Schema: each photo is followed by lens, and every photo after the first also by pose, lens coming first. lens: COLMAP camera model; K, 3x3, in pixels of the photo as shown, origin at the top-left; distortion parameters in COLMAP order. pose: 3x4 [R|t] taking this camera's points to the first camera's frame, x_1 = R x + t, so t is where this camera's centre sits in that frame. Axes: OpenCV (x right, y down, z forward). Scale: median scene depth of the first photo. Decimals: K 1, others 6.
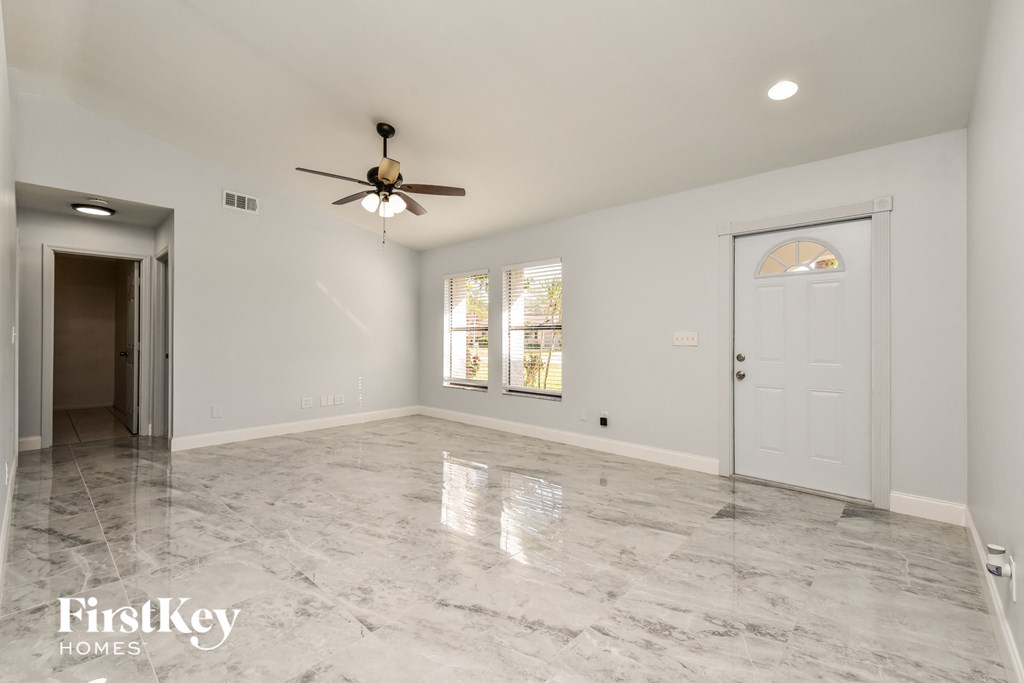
lens RADIAL K [[437.0, 0, 515.1], [0, 437.0, 338.6], [0, 0, 1]] dist [0.020549, -0.006251]
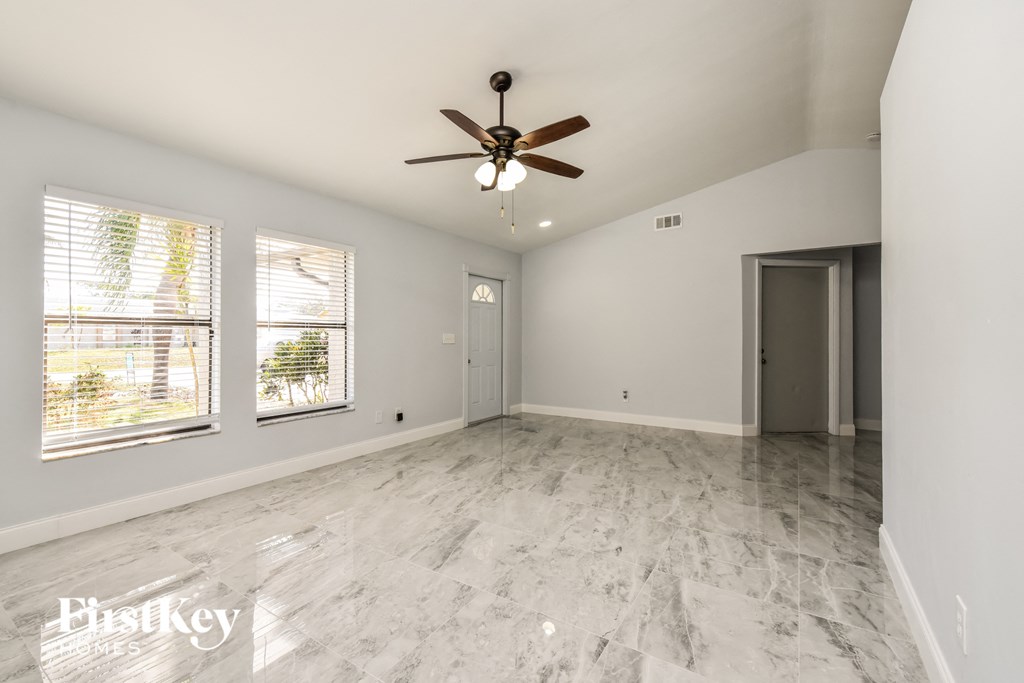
lens RADIAL K [[437.0, 0, 515.1], [0, 437.0, 338.6], [0, 0, 1]] dist [0.020549, -0.006251]
pose [[-0.166604, -0.003921, 0.986016, -1.487248], [0.001491, 0.999990, 0.004229, -0.007904], [-0.986023, 0.002174, -0.166597, 1.504789]]
